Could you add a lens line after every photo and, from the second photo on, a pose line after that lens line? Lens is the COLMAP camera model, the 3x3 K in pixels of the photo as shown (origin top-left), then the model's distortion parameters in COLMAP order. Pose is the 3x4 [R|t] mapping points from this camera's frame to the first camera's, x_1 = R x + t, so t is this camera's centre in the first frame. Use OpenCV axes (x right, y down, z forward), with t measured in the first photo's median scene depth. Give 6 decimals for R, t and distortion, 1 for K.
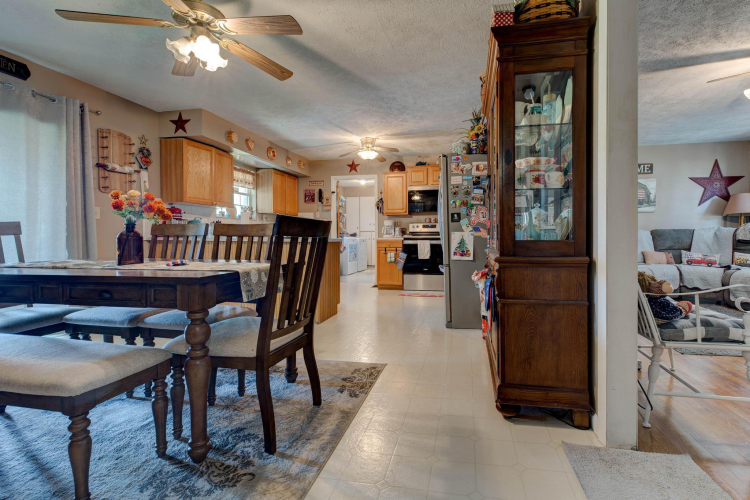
lens RADIAL K [[347.2, 0, 403.6], [0, 347.2, 244.9], [0, 0, 1]] dist [0.002630, 0.000522]
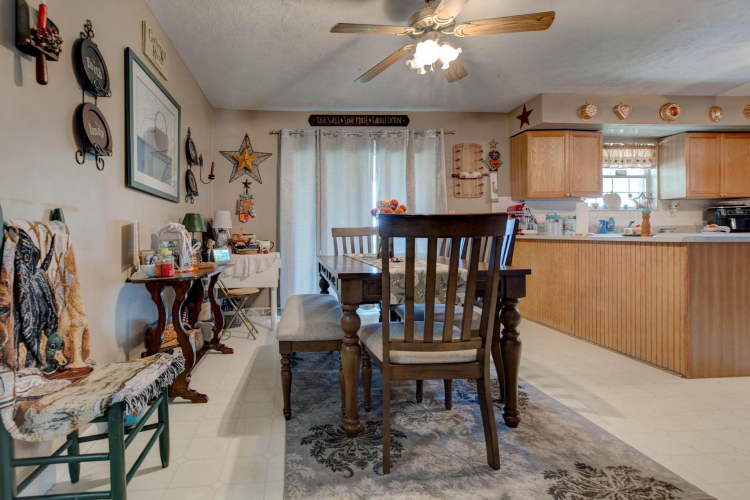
lens RADIAL K [[358.6, 0, 322.2], [0, 358.6, 238.0], [0, 0, 1]] dist [0.002144, 0.000167]
pose [[0.261586, 0.003936, -0.965172, 0.119354], [-0.011988, 0.999928, 0.000829, -0.005262], [0.965106, 0.011354, 0.261614, 0.139905]]
